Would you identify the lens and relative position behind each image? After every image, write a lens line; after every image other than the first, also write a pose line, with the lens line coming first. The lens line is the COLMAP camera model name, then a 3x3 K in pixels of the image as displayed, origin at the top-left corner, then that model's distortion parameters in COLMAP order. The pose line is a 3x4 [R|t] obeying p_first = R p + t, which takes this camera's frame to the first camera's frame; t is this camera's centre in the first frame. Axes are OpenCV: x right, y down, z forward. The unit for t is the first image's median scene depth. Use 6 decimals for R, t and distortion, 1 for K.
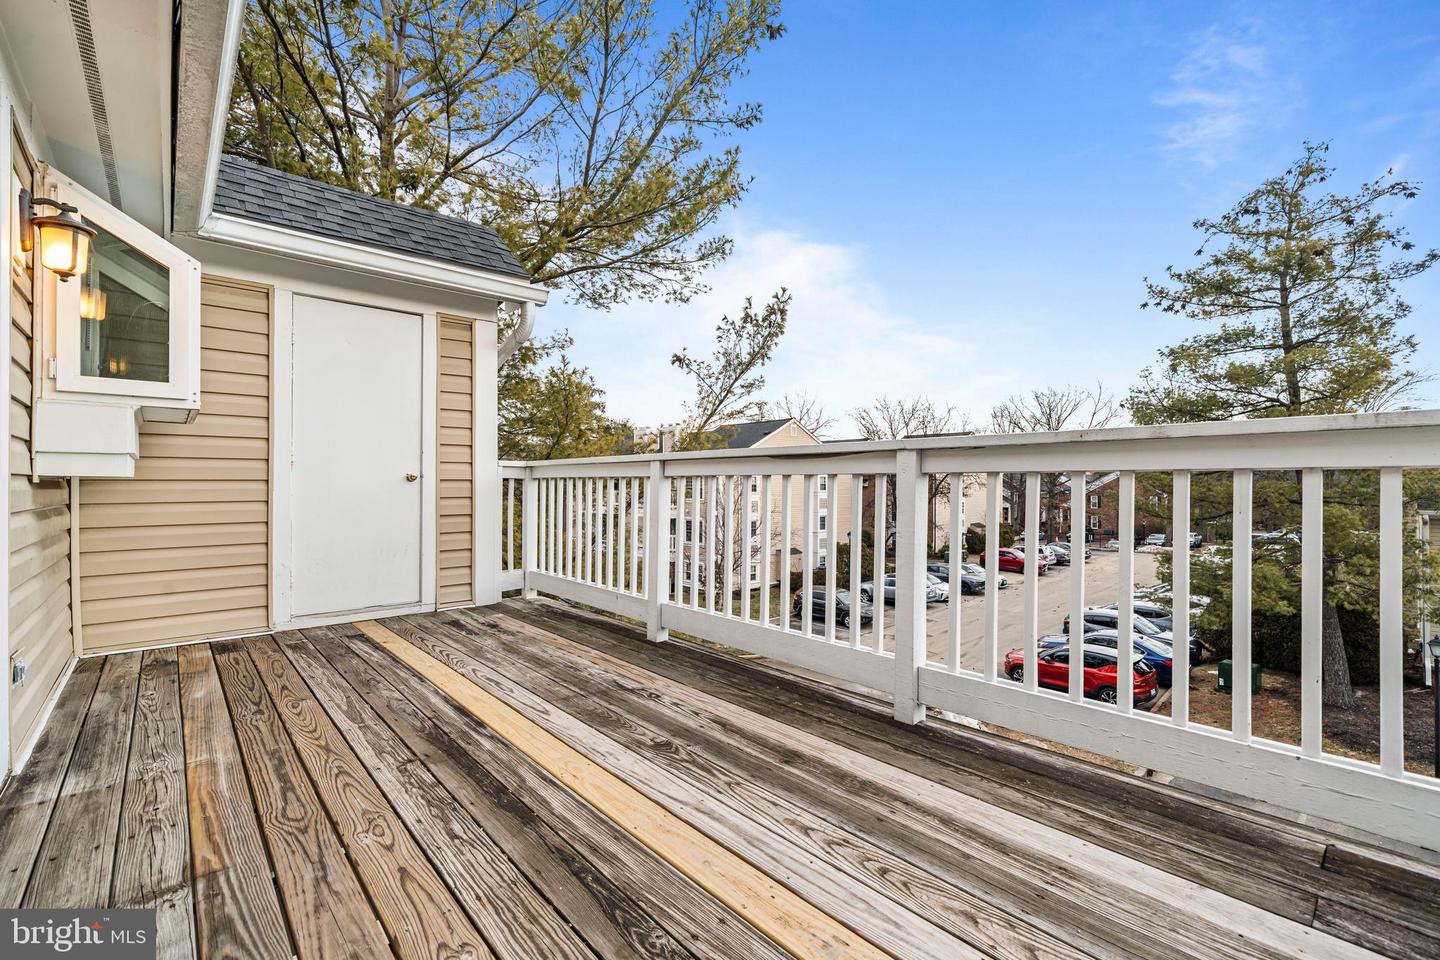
lens RADIAL K [[607.2, 0, 713.7], [0, 607.2, 476.3], [0, 0, 1]] dist [0.001140, 0.000094]
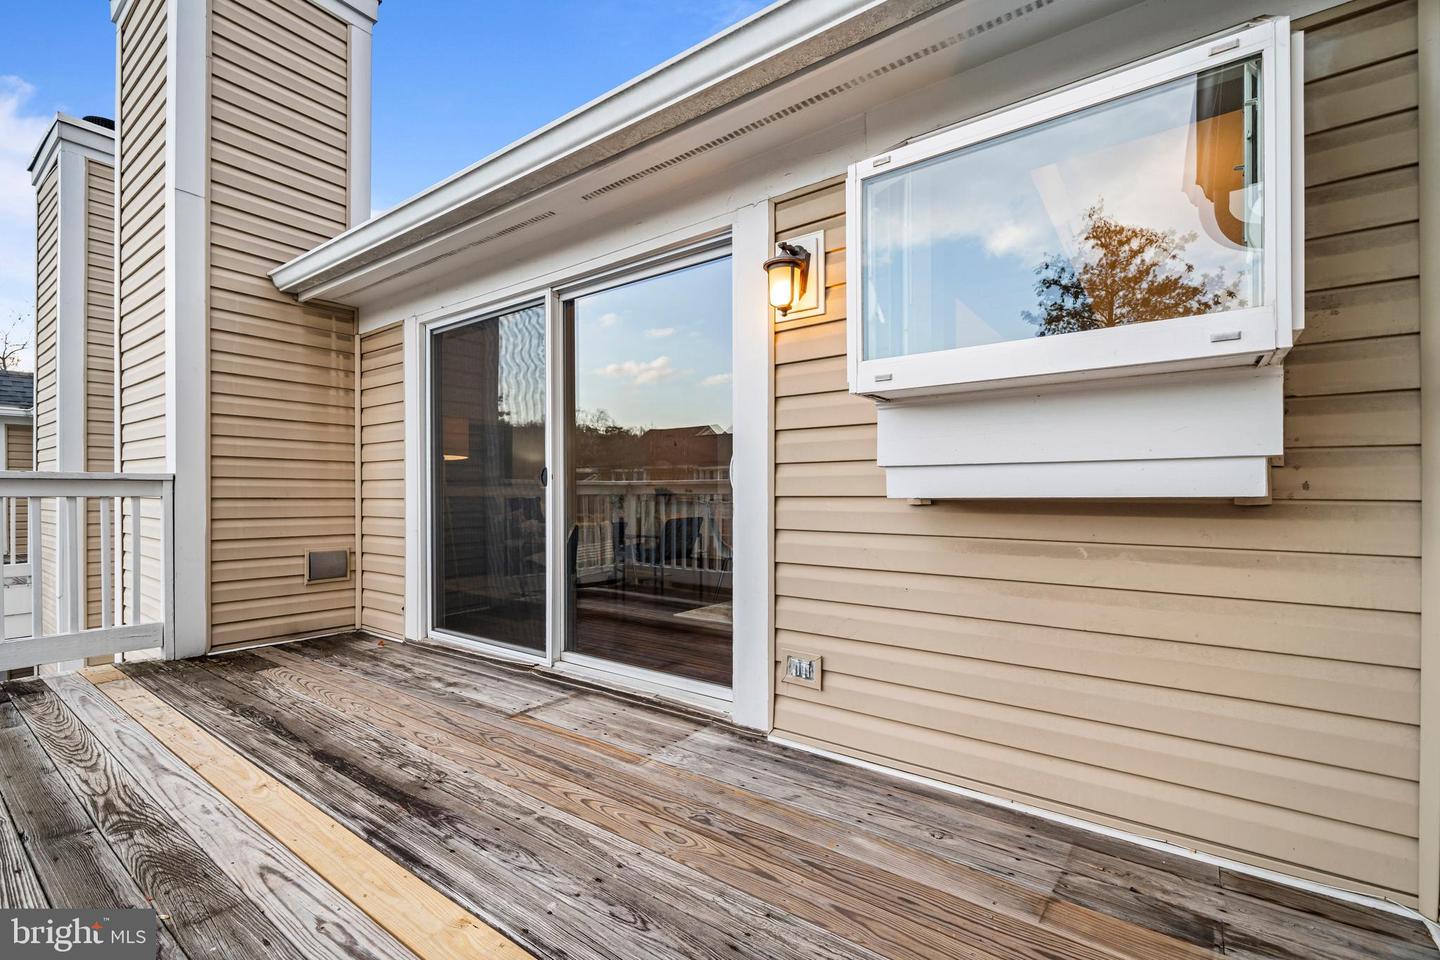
lens RADIAL K [[622.6, 0, 709.0], [0, 622.6, 470.8], [0, 0, 1]] dist [-0.000129, -0.000033]
pose [[-0.979654, -0.006197, -0.200598, -0.733136], [0.003819, 0.998767, -0.049506, 0.002606], [0.200658, -0.049265, -0.978422, 2.145104]]
